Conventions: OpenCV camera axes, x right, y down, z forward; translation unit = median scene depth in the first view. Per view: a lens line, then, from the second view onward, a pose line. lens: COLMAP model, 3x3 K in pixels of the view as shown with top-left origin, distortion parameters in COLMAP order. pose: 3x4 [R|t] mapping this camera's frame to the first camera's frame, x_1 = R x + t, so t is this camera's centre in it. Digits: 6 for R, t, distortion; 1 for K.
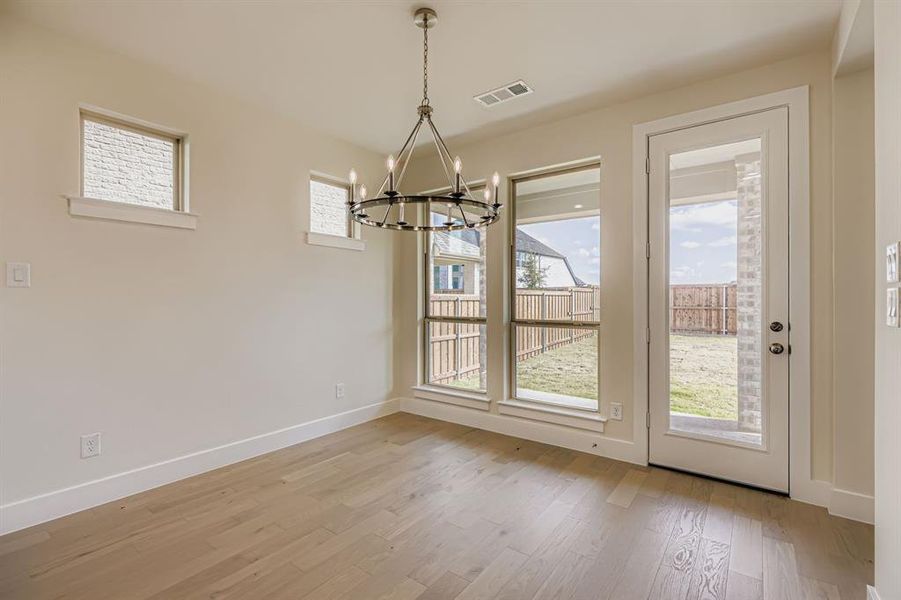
lens RADIAL K [[412.2, 0, 455.1], [0, 412.2, 297.9], [0, 0, 1]] dist [0.002688, -0.001150]
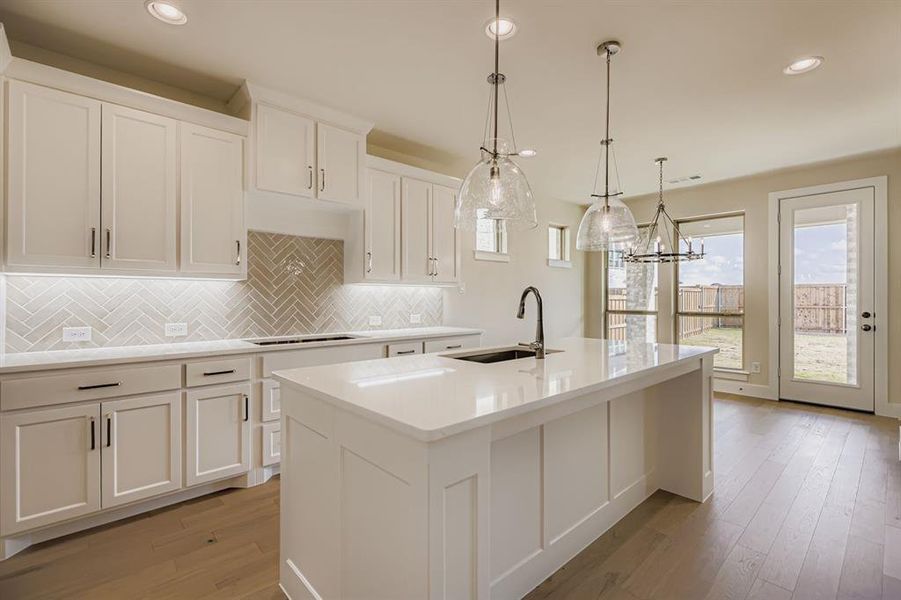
lens RADIAL K [[412.2, 0, 455.1], [0, 412.2, 298.0], [0, 0, 1]] dist [0.002688, -0.001150]
pose [[0.983072, -0.000569, -0.183217, -0.346826], [0.001011, 0.999997, 0.002321, -0.003709], [0.183215, -0.002467, 0.983070, -0.591409]]
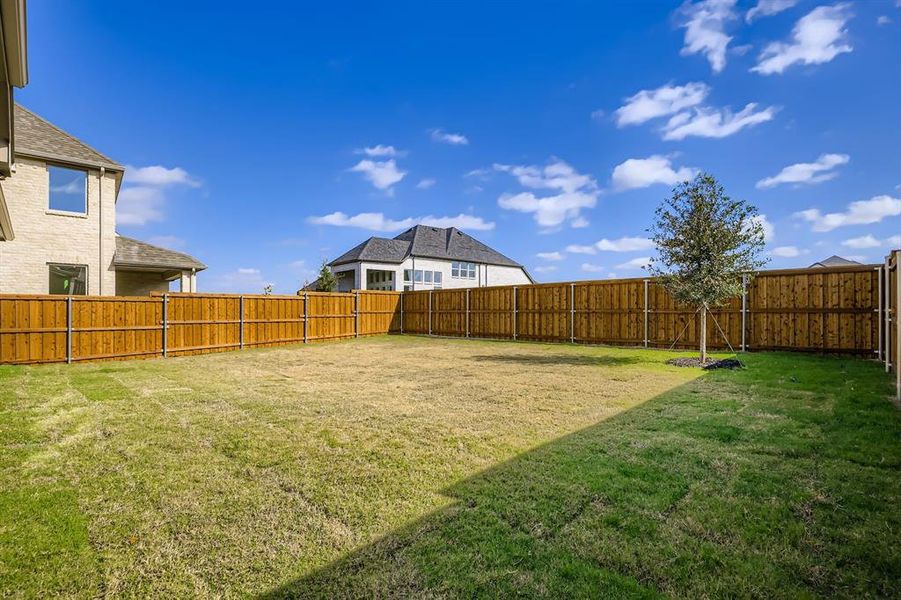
lens RADIAL K [[412.2, 0, 449.5], [0, 412.2, 314.8], [0, 0, 1]] dist [0.002688, -0.001150]
pose [[0.989284, 0.001396, -0.146000, 2.647568], [0.000312, 0.999932, 0.011676, 0.074008], [0.146006, -0.011596, 0.989216, -0.091052]]
